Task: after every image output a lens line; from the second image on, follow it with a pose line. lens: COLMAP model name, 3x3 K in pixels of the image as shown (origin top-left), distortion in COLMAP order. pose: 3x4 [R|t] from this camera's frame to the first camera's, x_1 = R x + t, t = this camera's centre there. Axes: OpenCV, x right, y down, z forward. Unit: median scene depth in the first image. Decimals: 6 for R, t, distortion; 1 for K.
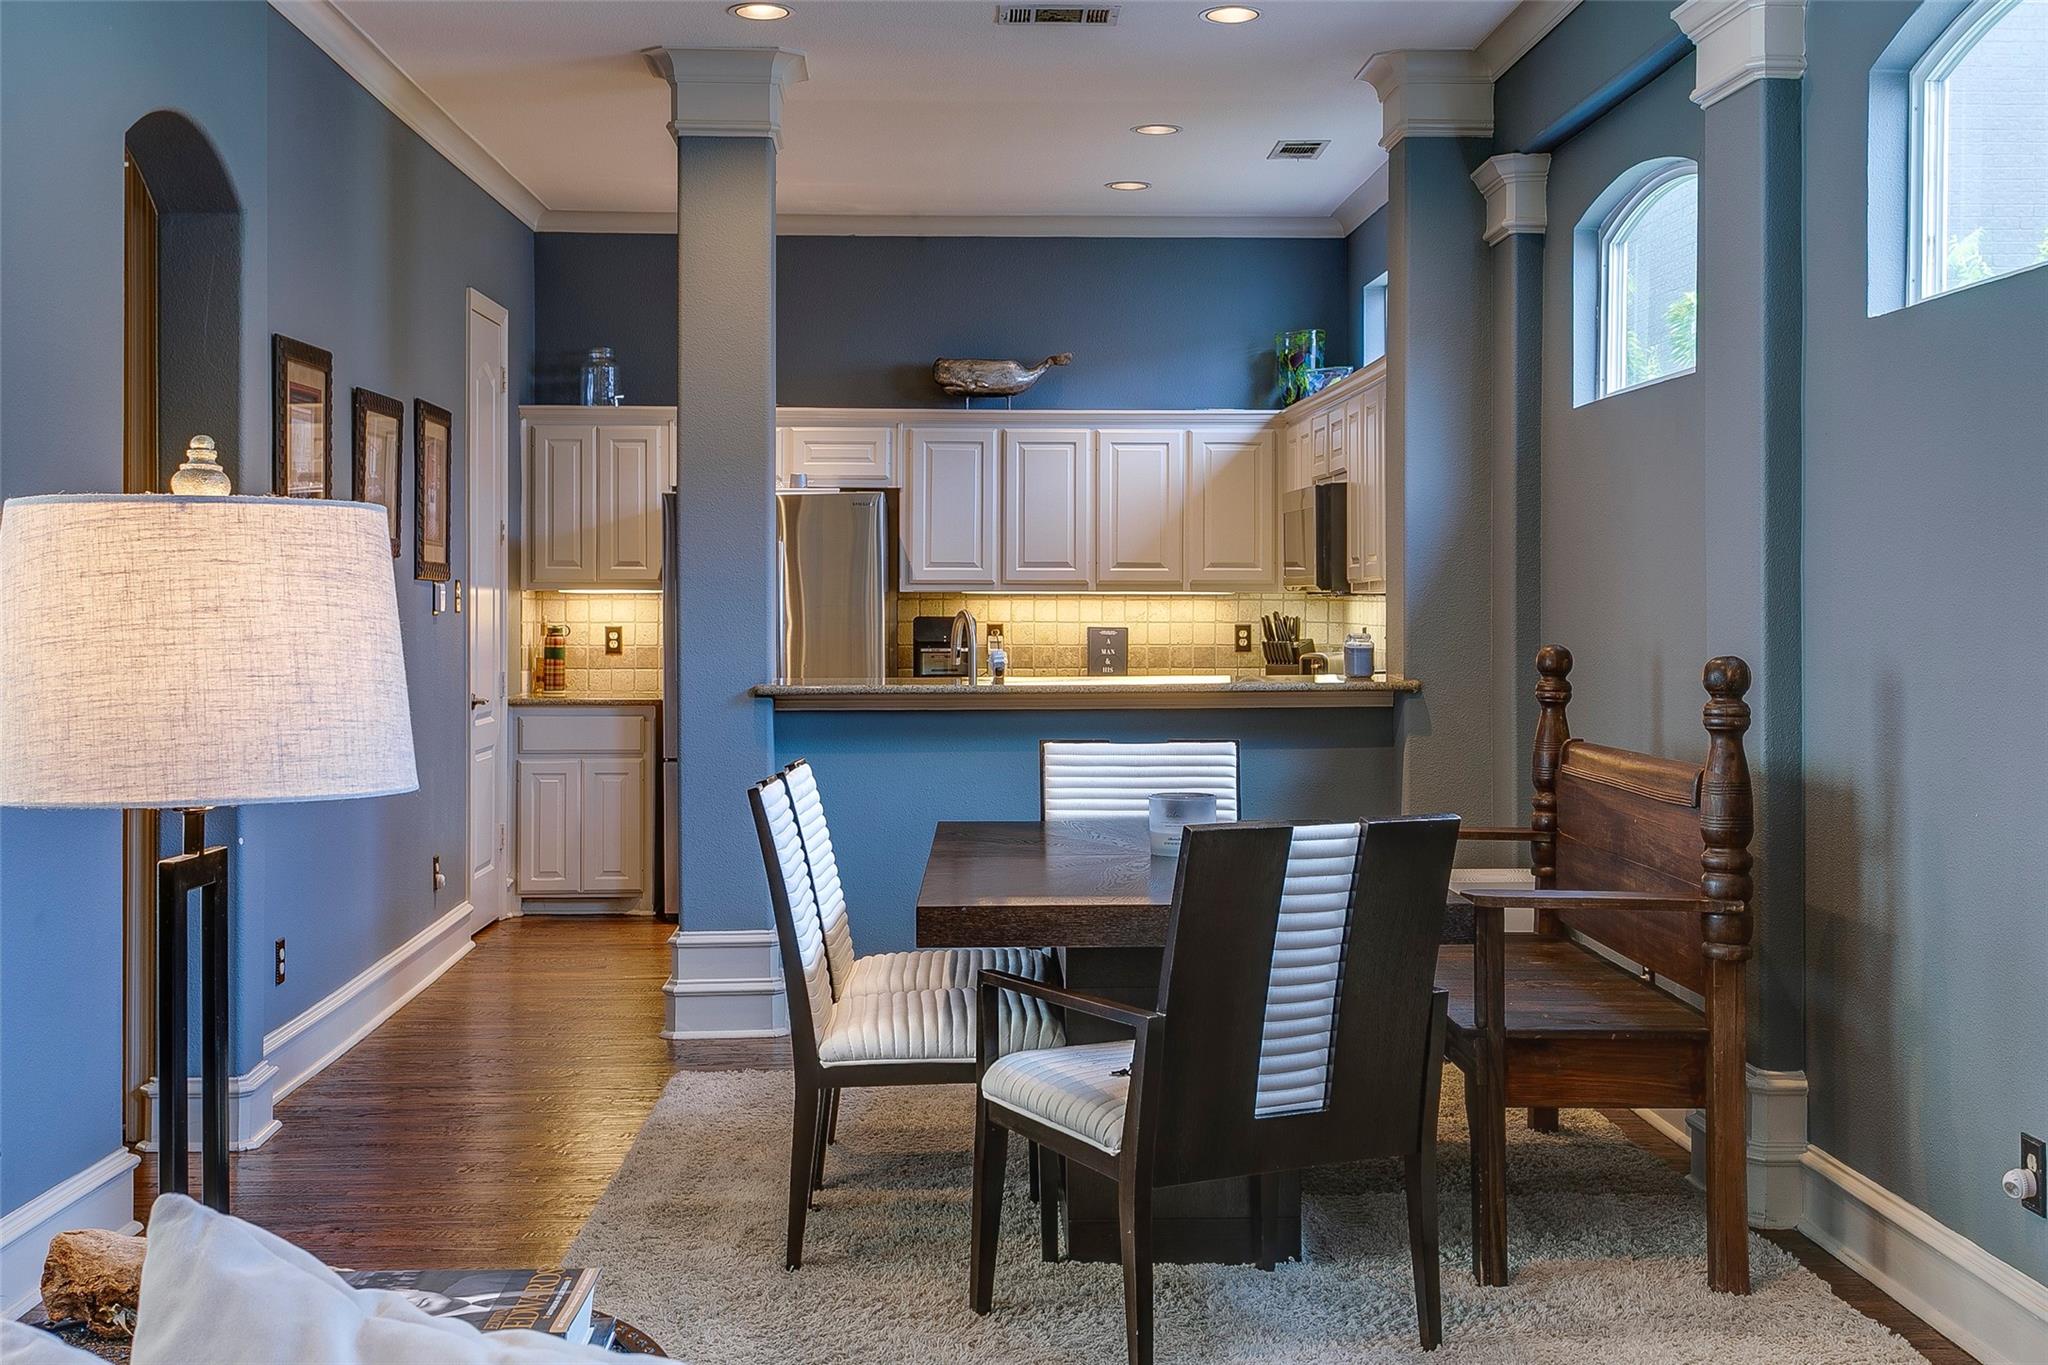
lens RADIAL K [[2362.4, 0, 1031.3], [0, 2362.4, 587.3], [0, 0, 1]] dist [0.052371, 0.011168]
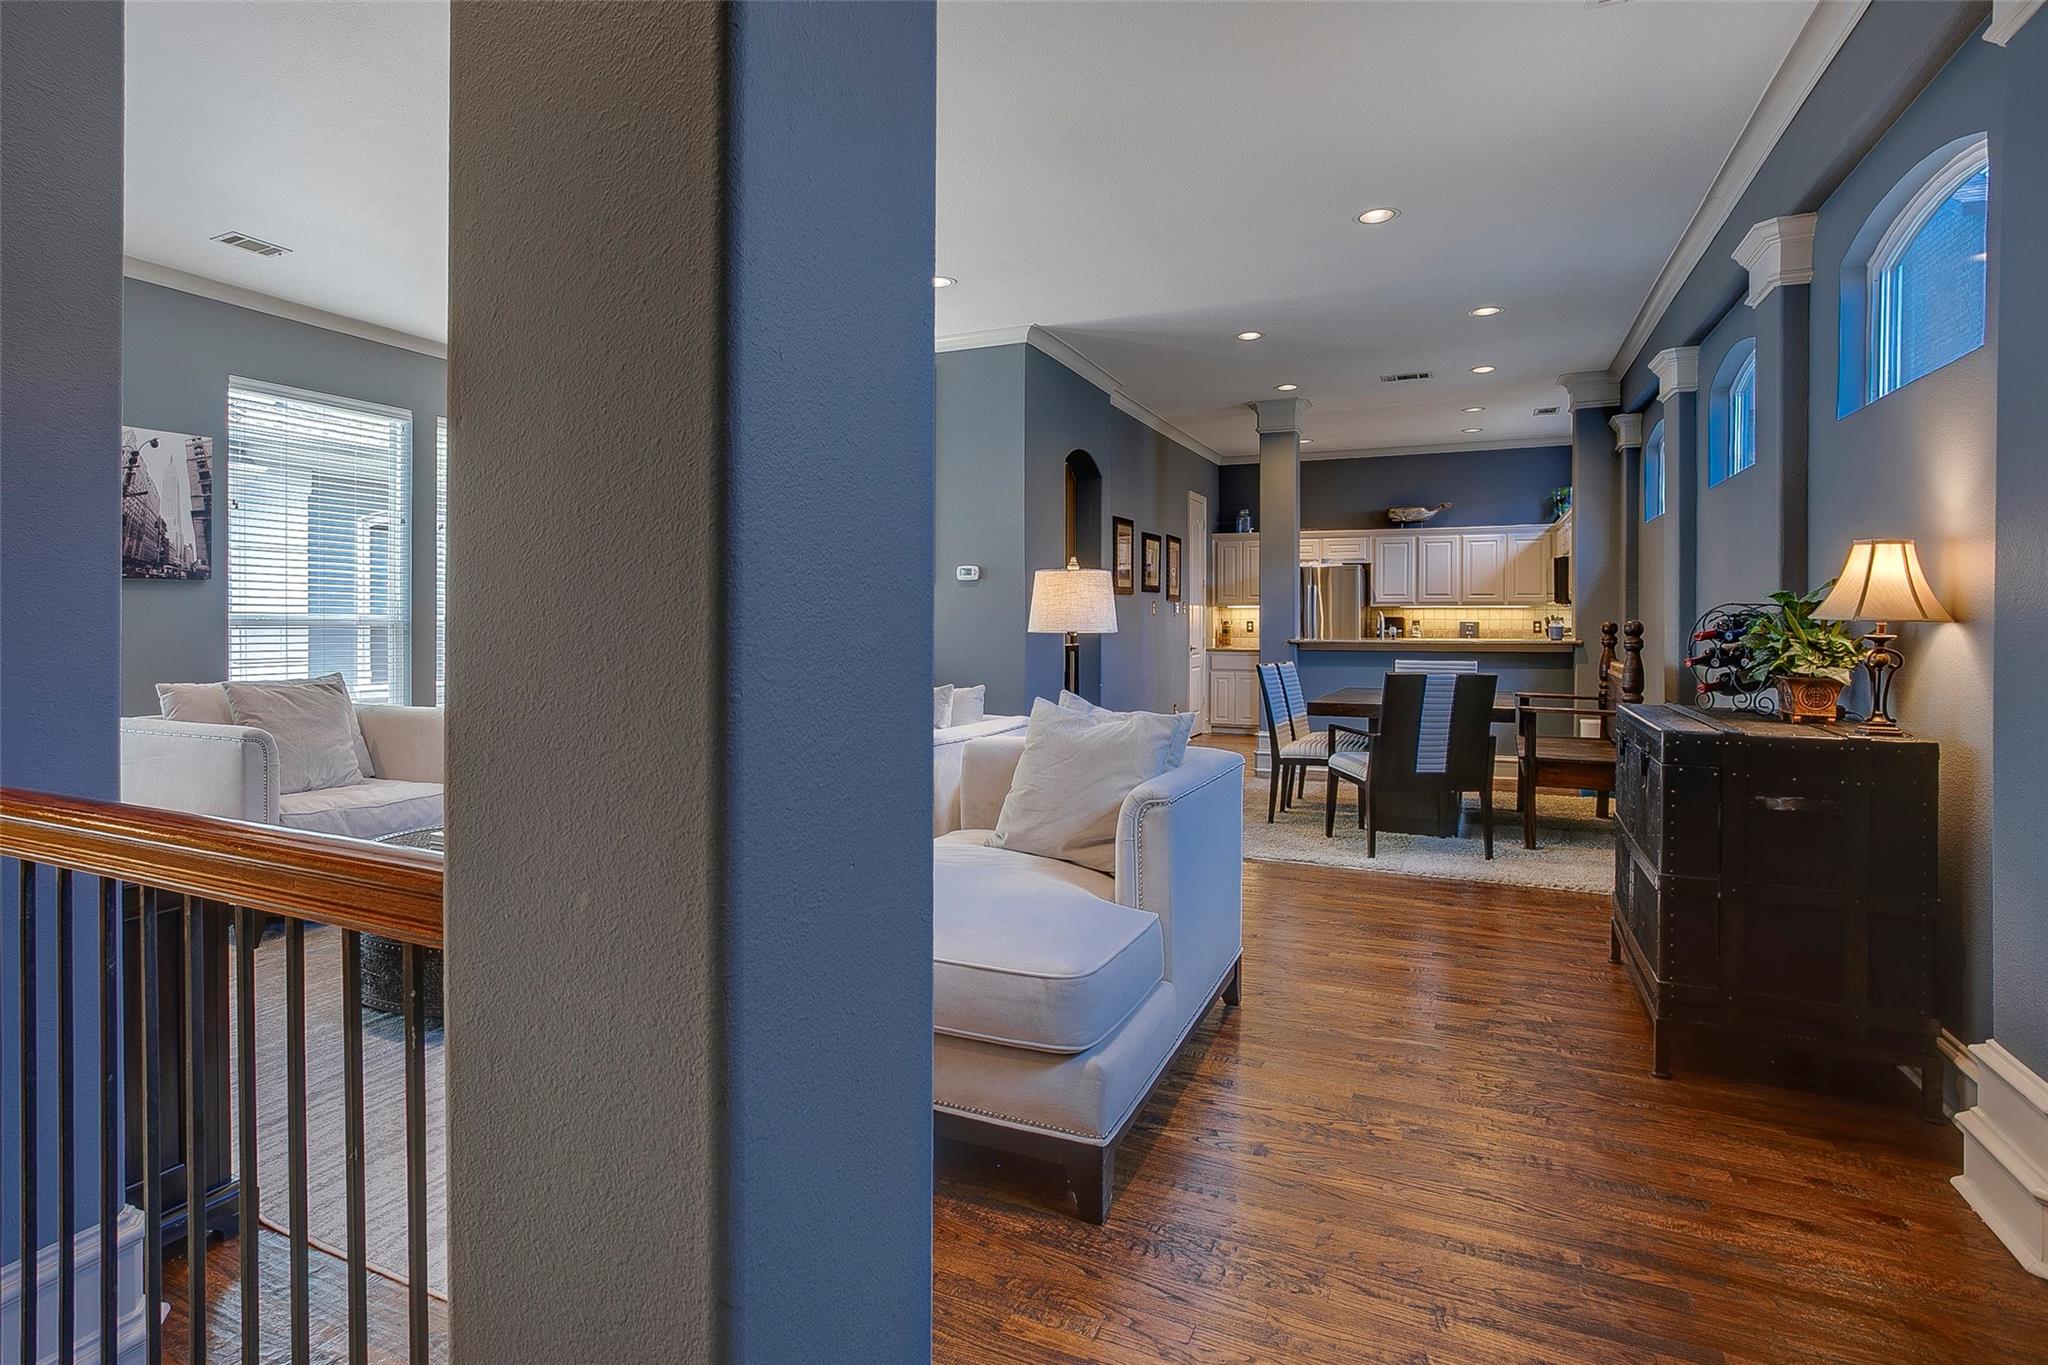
lens RADIAL K [[1105.2, 0, 898.4], [0, 1105.2, 614.8], [0, 0, 1]] dist [-0.062995, 0.048494]
pose [[0.867806, -0.000451, -0.496904, 0.084527], [0.001036, 0.999999, 0.000902, 0.009465], [0.496903, -0.001297, 0.867805, -0.206964]]
